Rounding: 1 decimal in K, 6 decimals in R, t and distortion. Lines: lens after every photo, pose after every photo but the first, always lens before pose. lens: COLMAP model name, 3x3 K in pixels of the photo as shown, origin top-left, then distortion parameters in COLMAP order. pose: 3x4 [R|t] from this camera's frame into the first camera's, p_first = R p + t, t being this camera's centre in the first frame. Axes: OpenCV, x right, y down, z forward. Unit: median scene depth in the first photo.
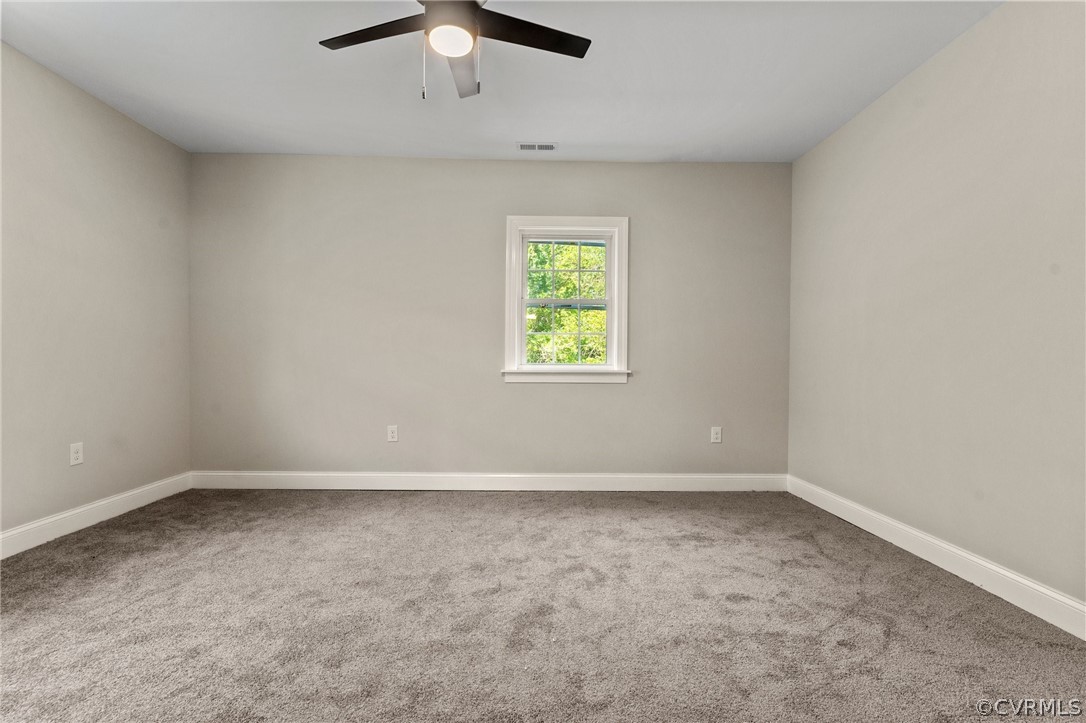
lens RADIAL K [[520.8, 0, 546.4], [0, 520.8, 336.1], [0, 0, 1]] dist [0.000641, -0.000490]
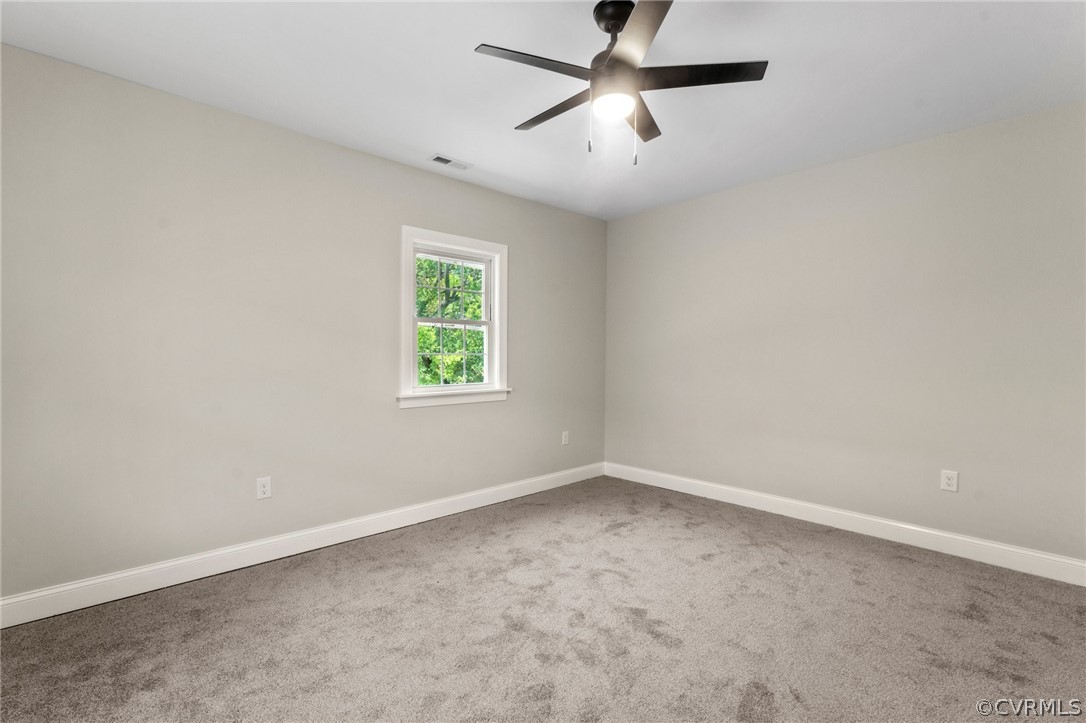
lens RADIAL K [[503.7, 0, 572.9], [0, 503.7, 336.0], [0, 0, 1]] dist [-0.000995, -0.000464]
pose [[0.715489, 0.021021, 0.698307, -0.643723], [-0.032798, 0.999456, 0.003519, -0.068446], [-0.697853, -0.025421, 0.715790, 0.214672]]
